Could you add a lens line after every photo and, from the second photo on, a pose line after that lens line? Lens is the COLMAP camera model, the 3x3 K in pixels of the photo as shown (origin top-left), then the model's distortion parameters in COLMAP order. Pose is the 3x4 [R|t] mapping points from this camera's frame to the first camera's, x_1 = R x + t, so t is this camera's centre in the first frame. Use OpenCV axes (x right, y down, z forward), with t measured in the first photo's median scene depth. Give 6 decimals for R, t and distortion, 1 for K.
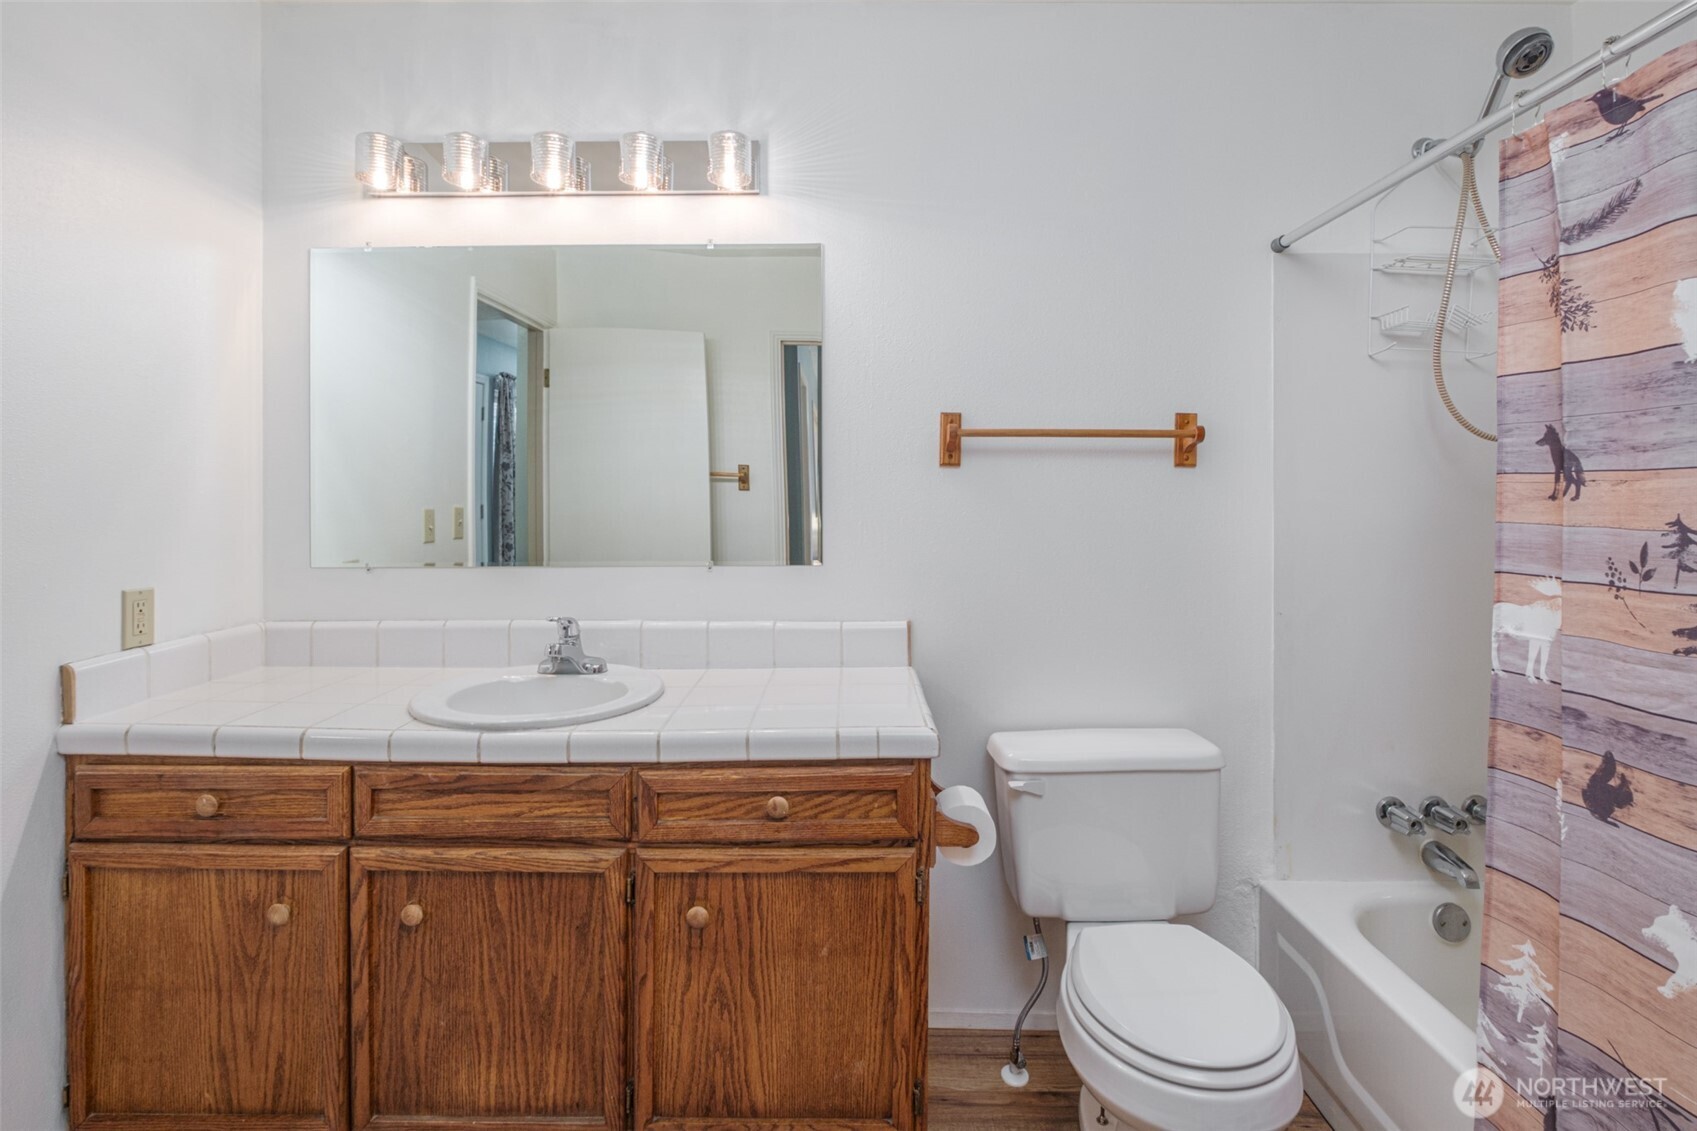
lens RADIAL K [[772.0, 0, 780.3], [0, 772.0, 497.8], [0, 0, 1]] dist [0.000693, -0.001704]
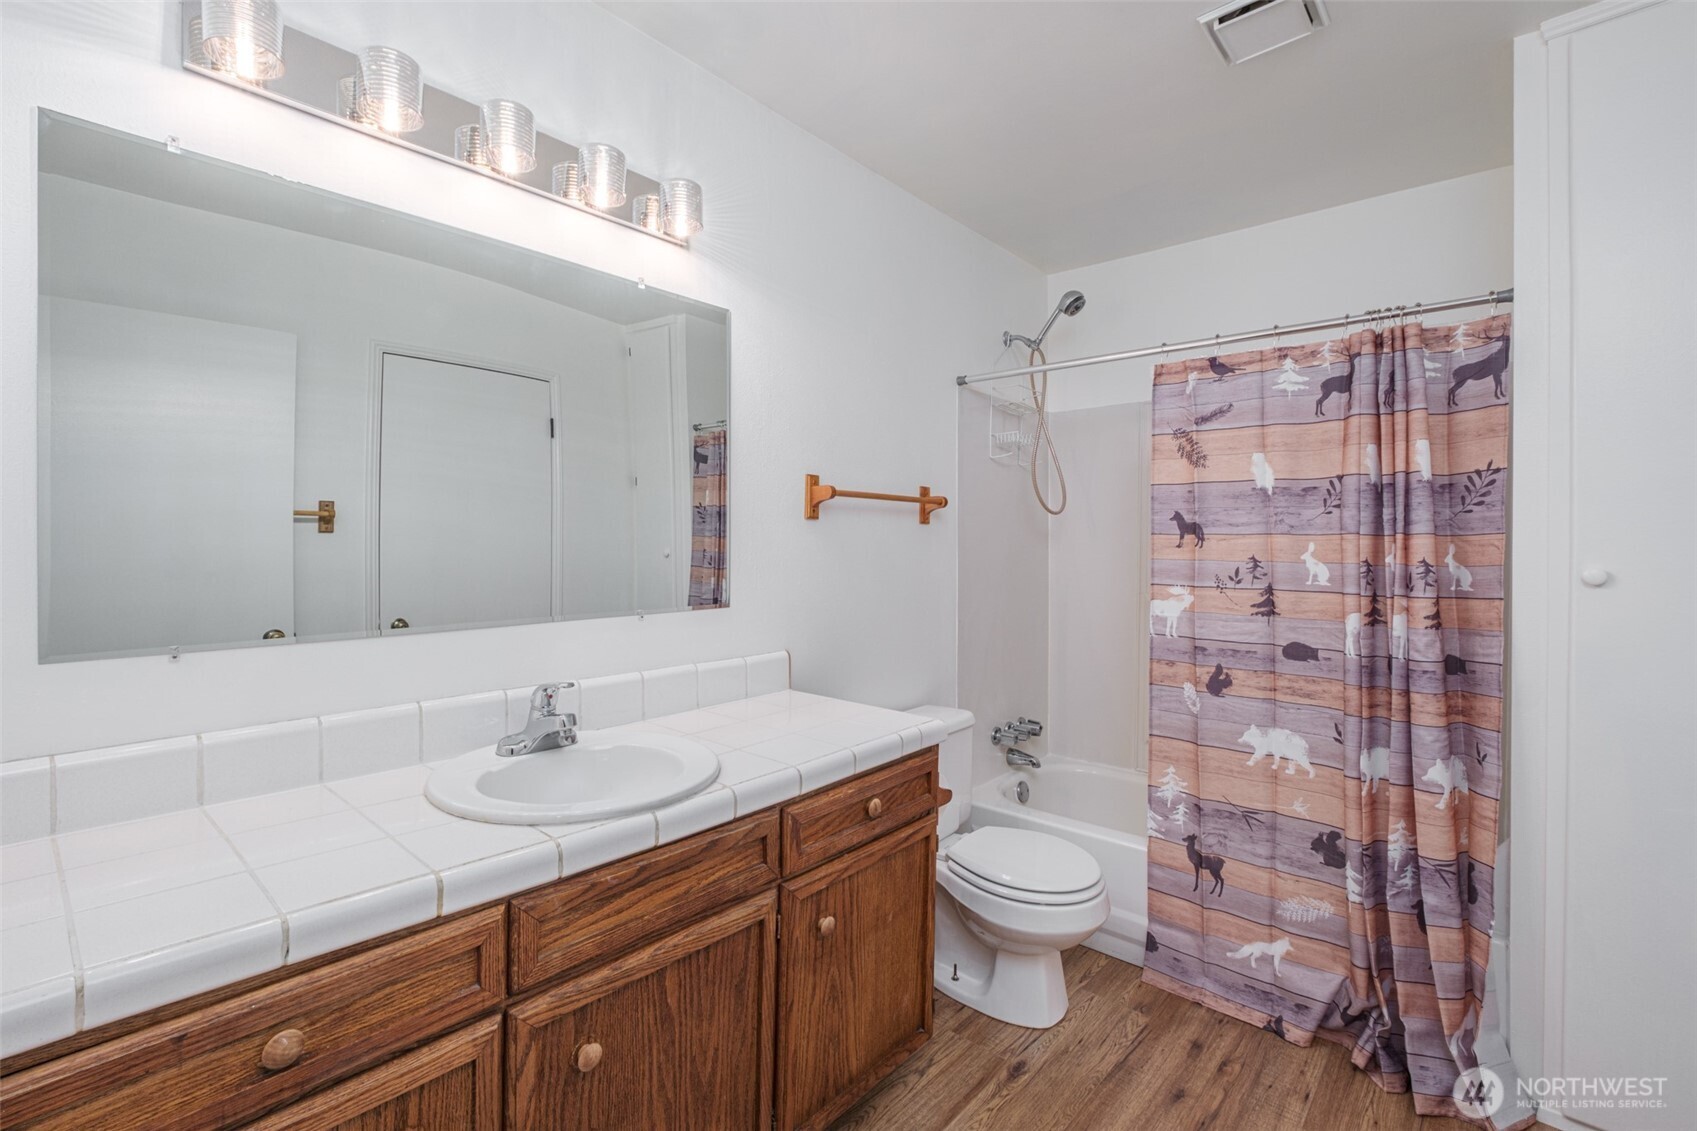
lens RADIAL K [[772.0, 0, 741.8], [0, 772.0, 544.0], [0, 0, 1]] dist [0.000693, -0.001704]
pose [[0.686316, 0.001920, 0.727301, -0.981508], [-0.004938, 0.999986, 0.002020, -0.004106], [-0.727287, -0.004977, 0.686316, 0.332649]]
